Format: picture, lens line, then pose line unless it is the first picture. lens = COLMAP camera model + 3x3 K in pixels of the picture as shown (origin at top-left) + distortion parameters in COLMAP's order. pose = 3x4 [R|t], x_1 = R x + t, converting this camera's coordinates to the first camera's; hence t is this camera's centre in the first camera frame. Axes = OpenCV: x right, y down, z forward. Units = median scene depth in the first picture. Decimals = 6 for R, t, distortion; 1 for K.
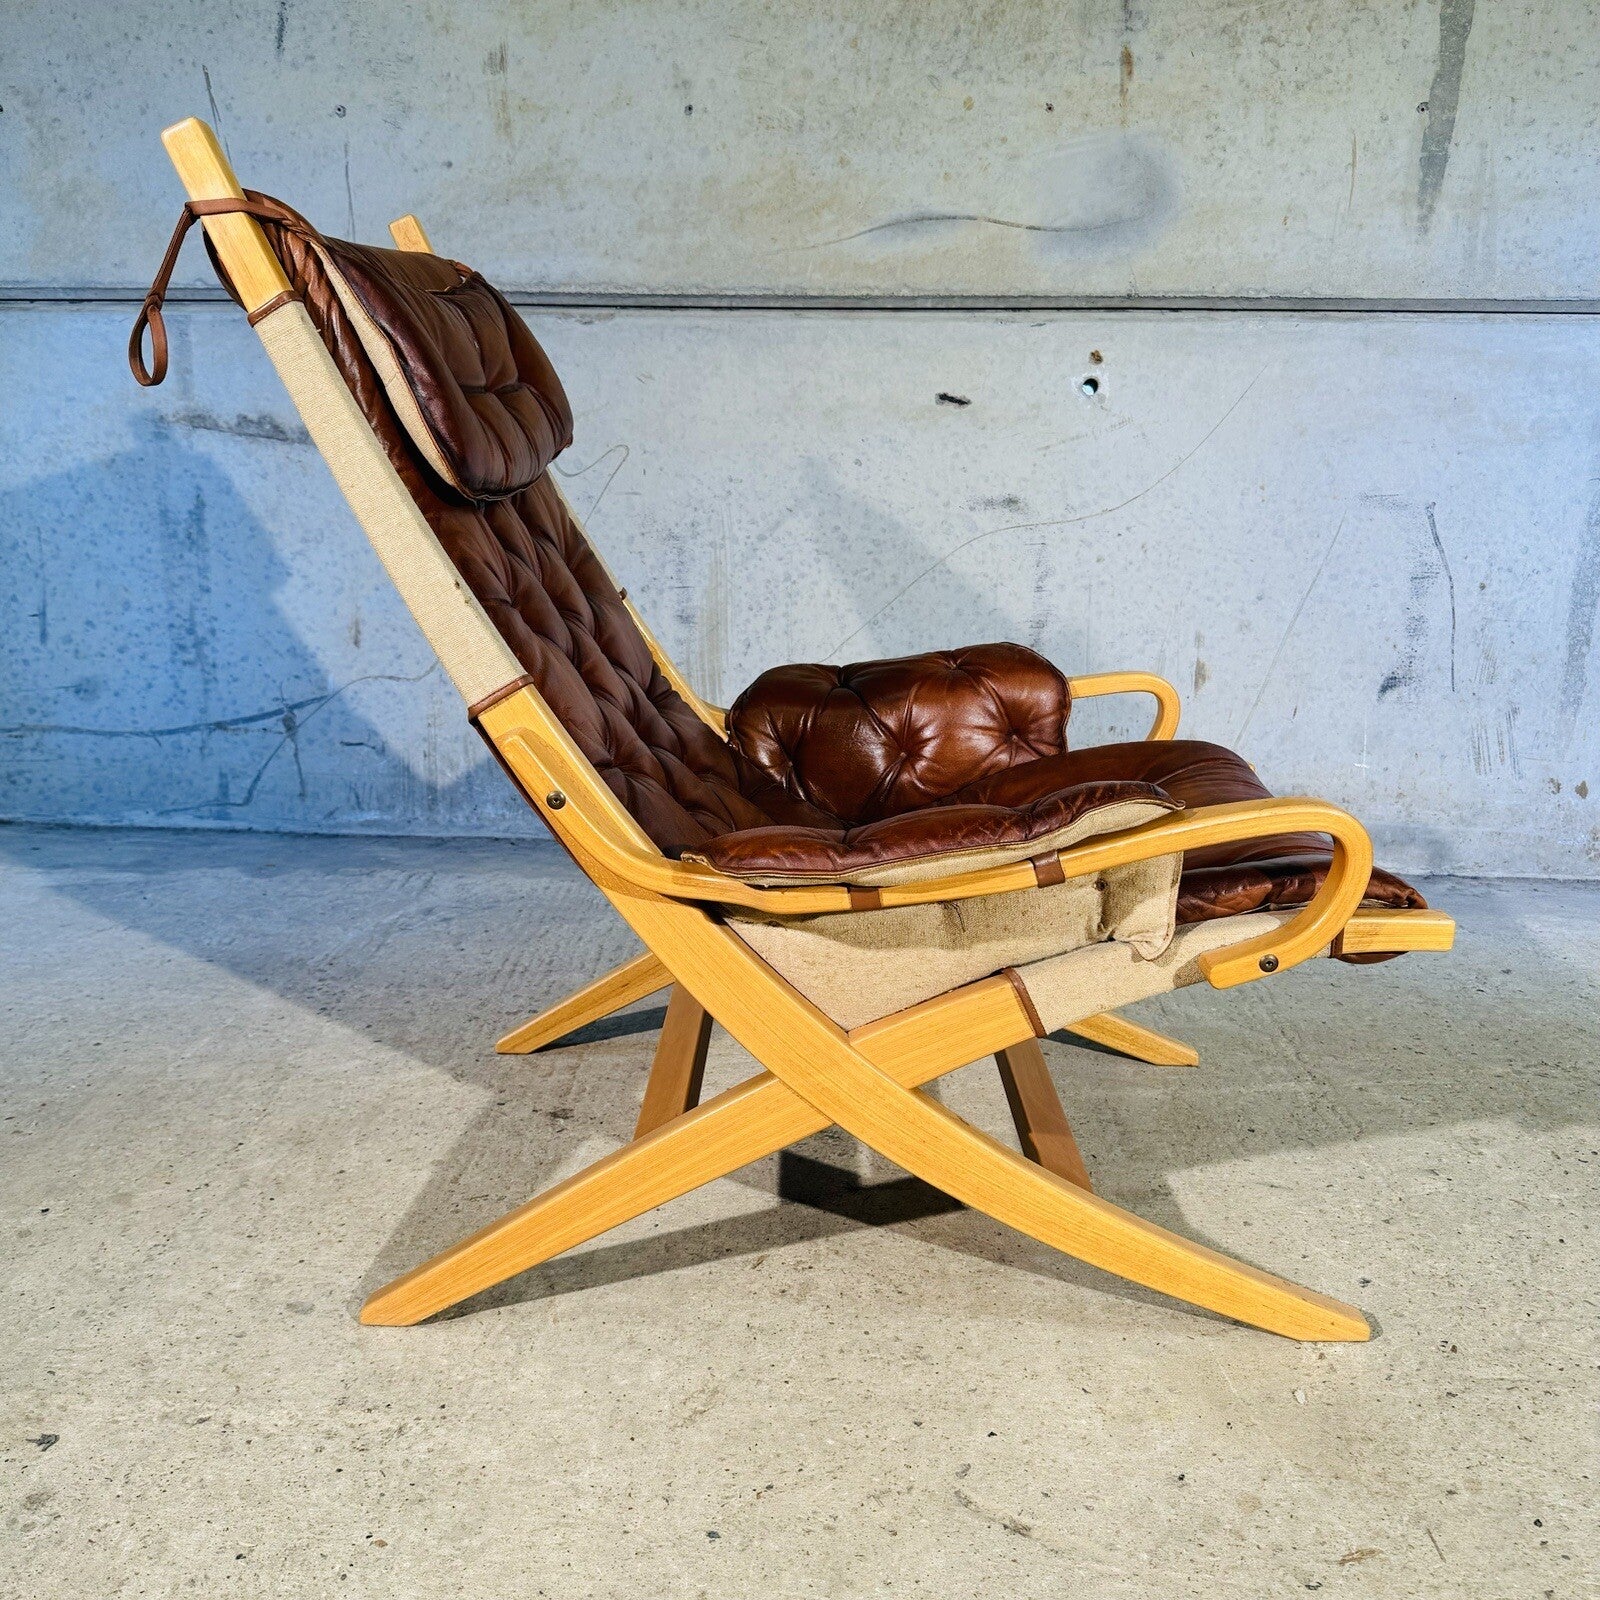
lens RADIAL K [[1510.6, 0, 796.5], [0, 1510.6, 801.1], [0, 0, 1]] dist [0.160800, -0.353937]
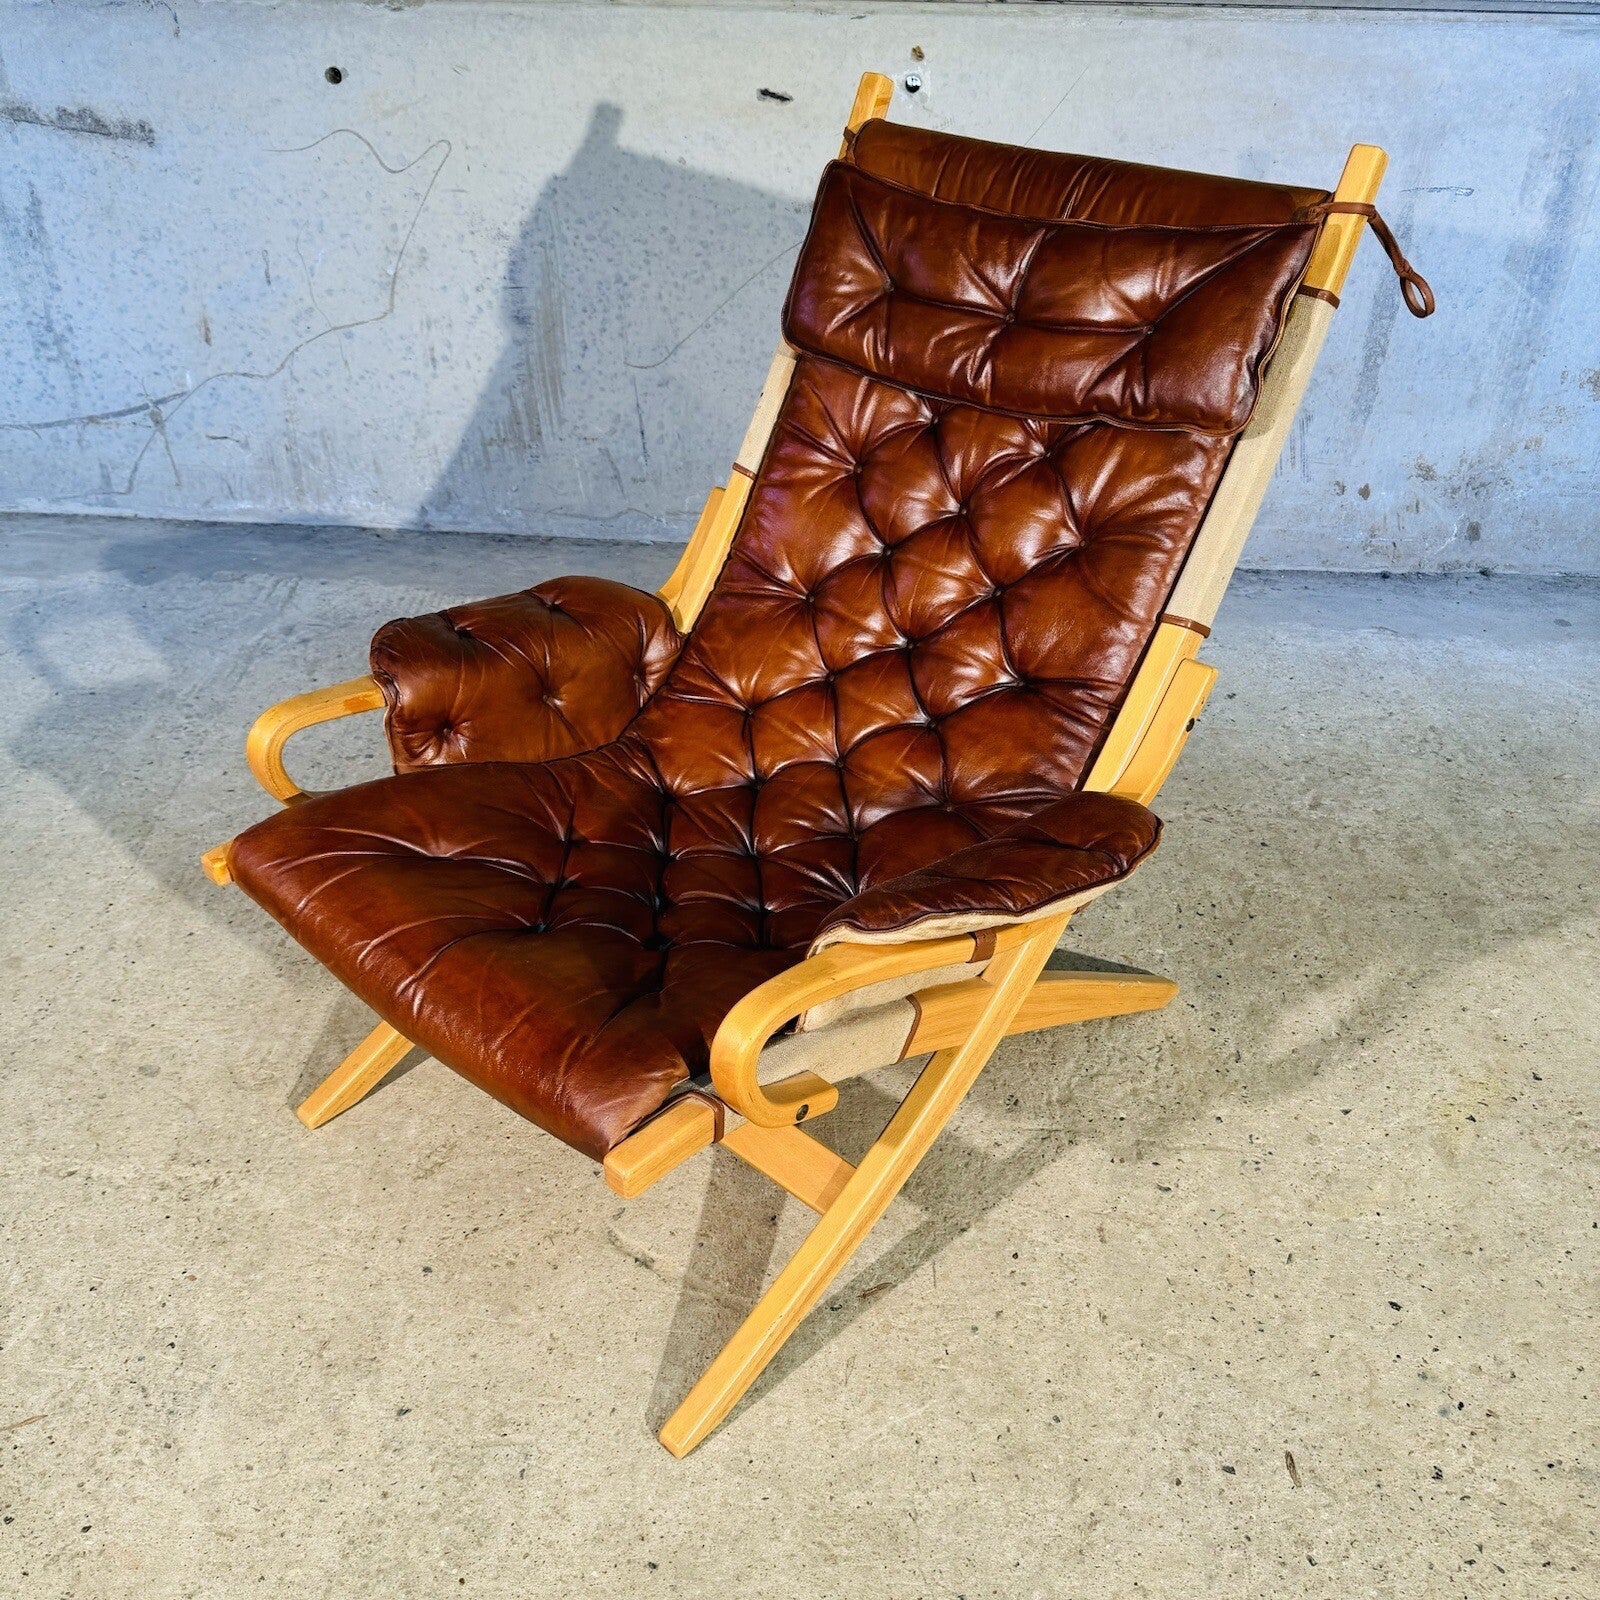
lens RADIAL K [[1498.9, 0, 799.7], [0, 1498.9, 809.9], [0, 0, 1]] dist [0.019666, -0.037460]
pose [[0.999999, -0.001408, 0.000229, 0.118008], [0.001246, 0.940268, 0.340433, -0.160370], [-0.000694, -0.340433, 0.940269, -0.065057]]
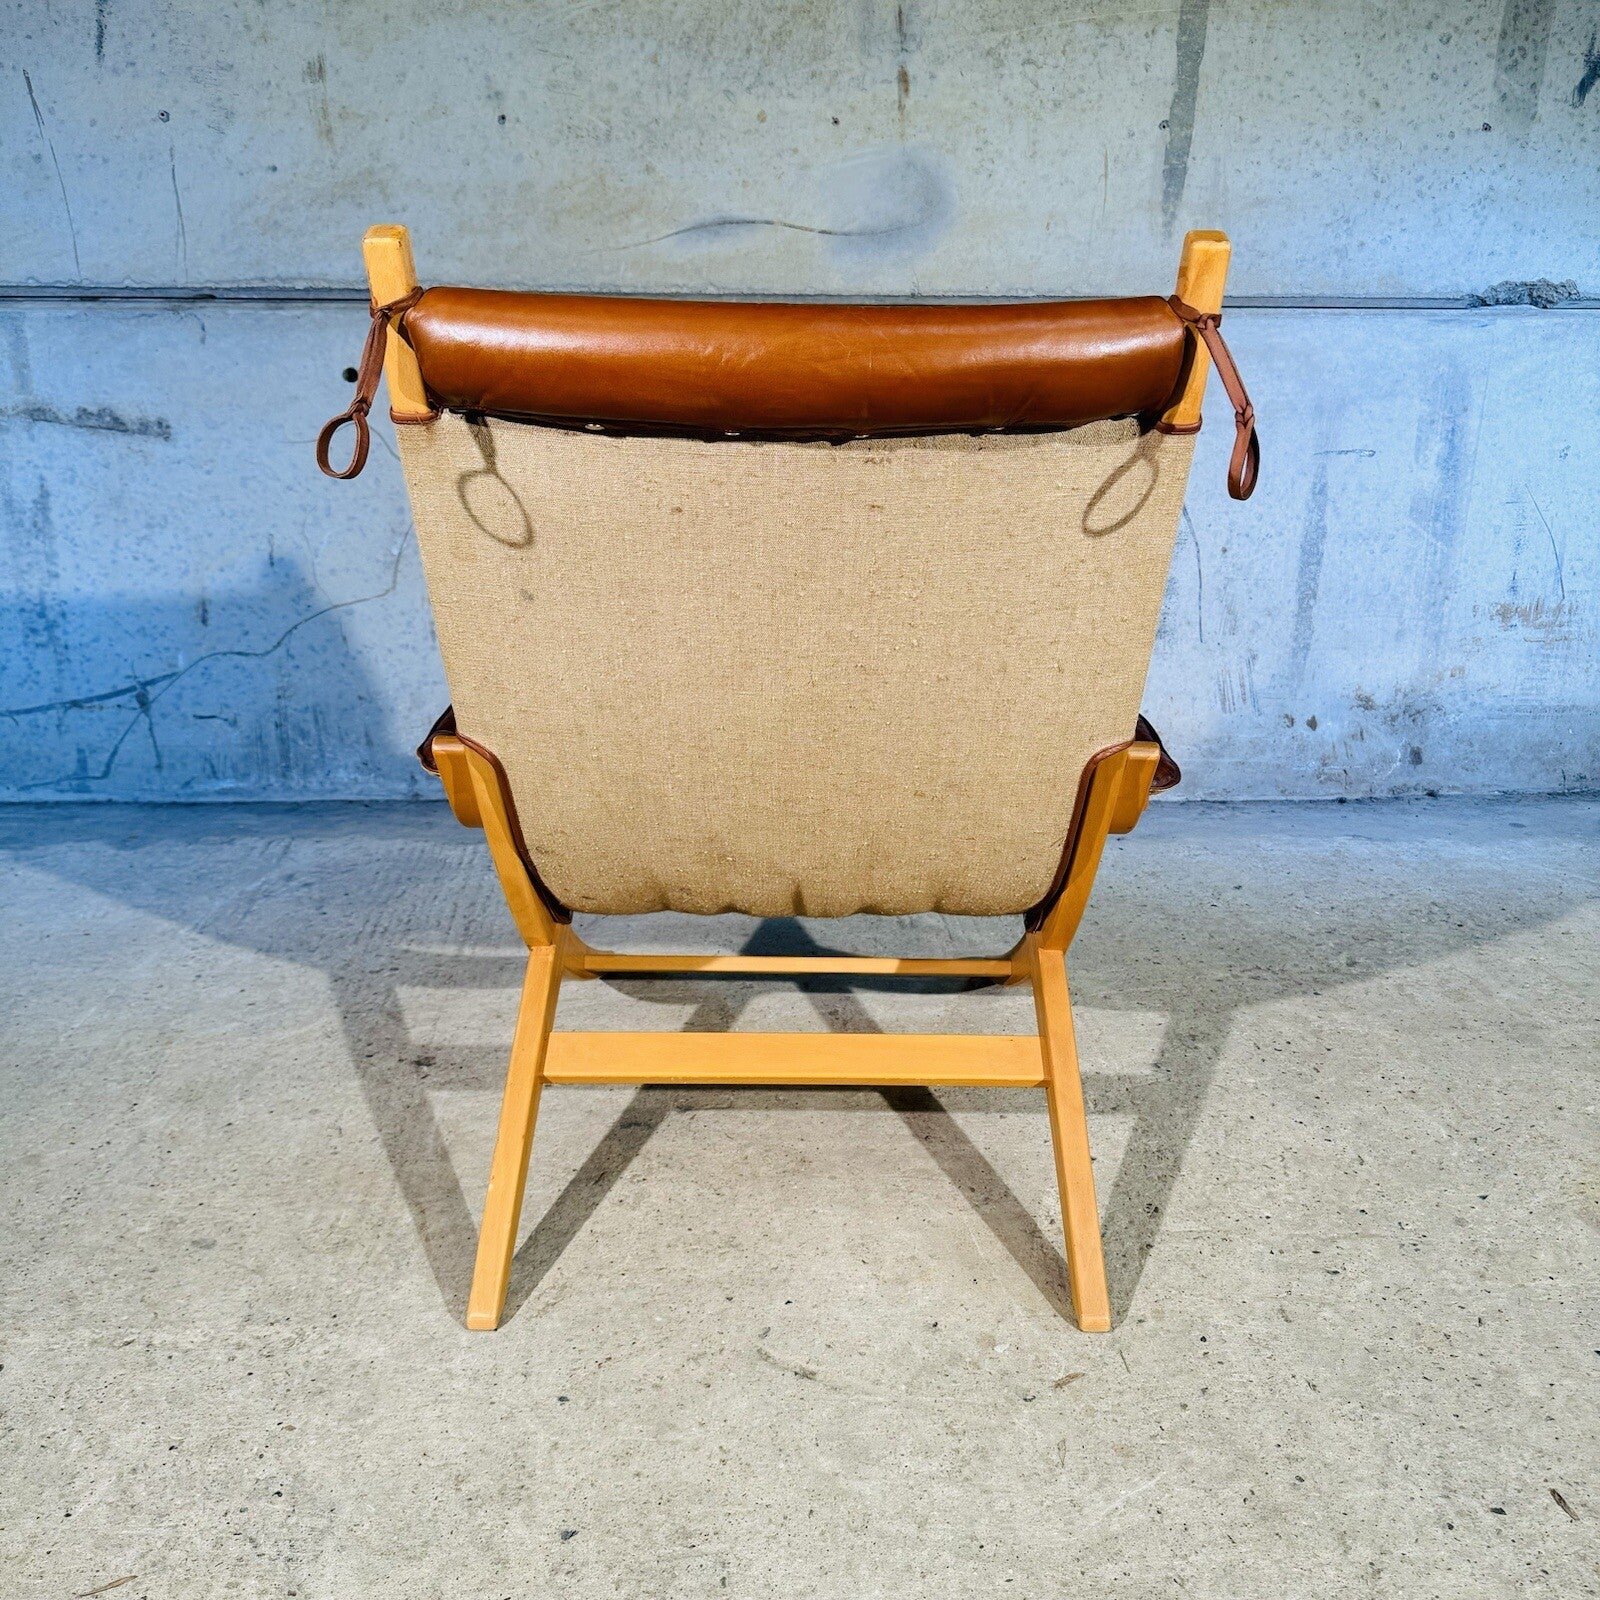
lens RADIAL K [[1501.4, 0, 814.7], [0, 1501.4, 792.2], [0, 0, 1]] dist [0.022135, -0.042436]
pose [[0.993481, -0.039376, 0.106984, 0.015228], [0.033628, 0.997920, 0.055007, -0.030988], [-0.108927, -0.051051, 0.992738, -0.086898]]
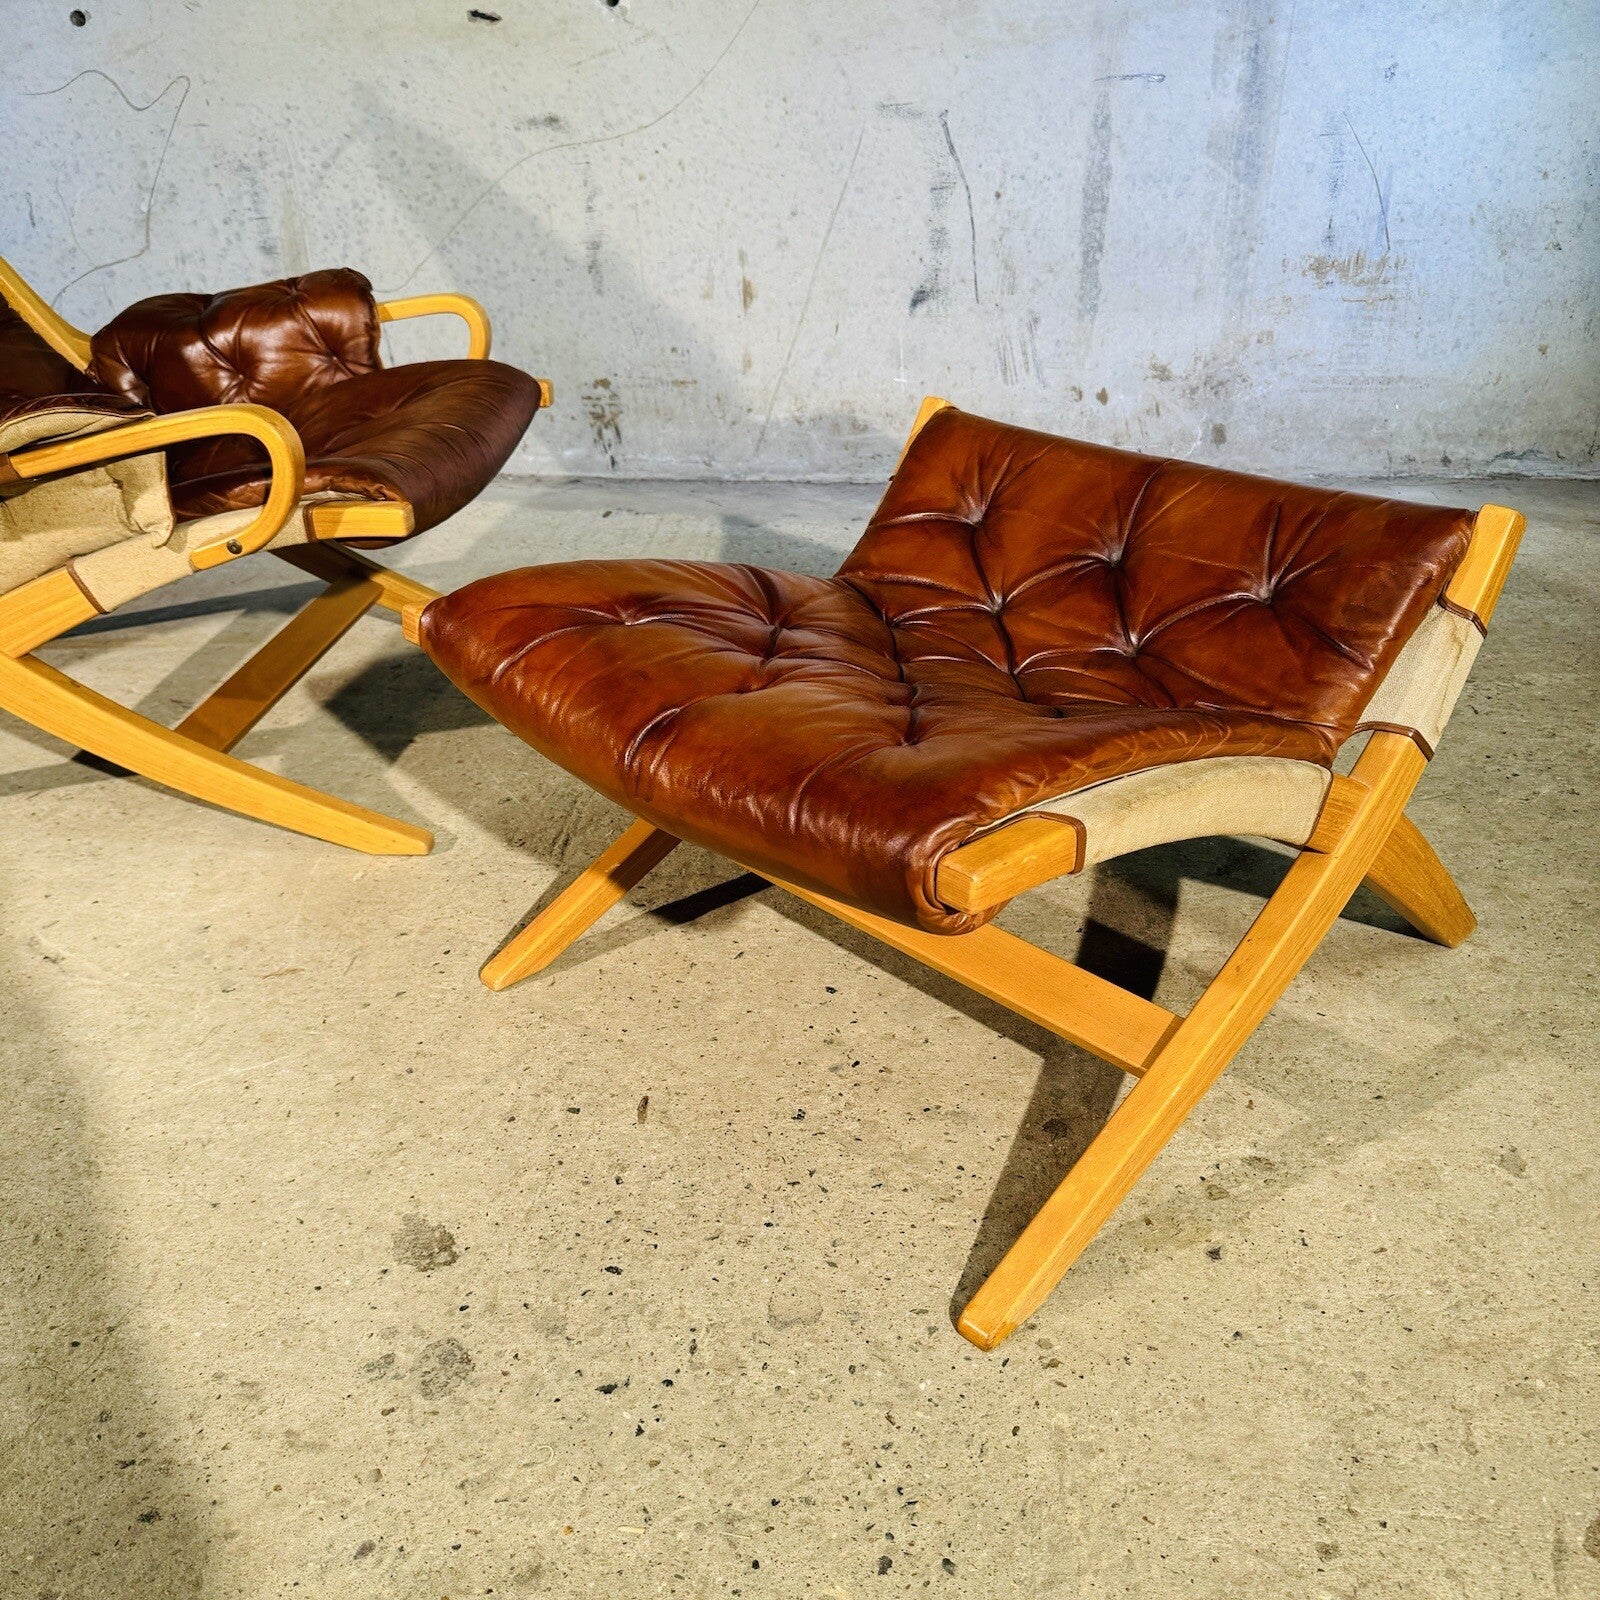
lens RADIAL K [[1498.9, 0, 799.7], [0, 1498.9, 809.9], [0, 0, 1]] dist [0.019666, -0.037460]
pose [[0.998679, -0.014072, -0.049410, 0.356199], [0.025454, 0.970948, 0.237934, 0.019236], [0.044626, -0.238878, 0.970024, -0.093610]]
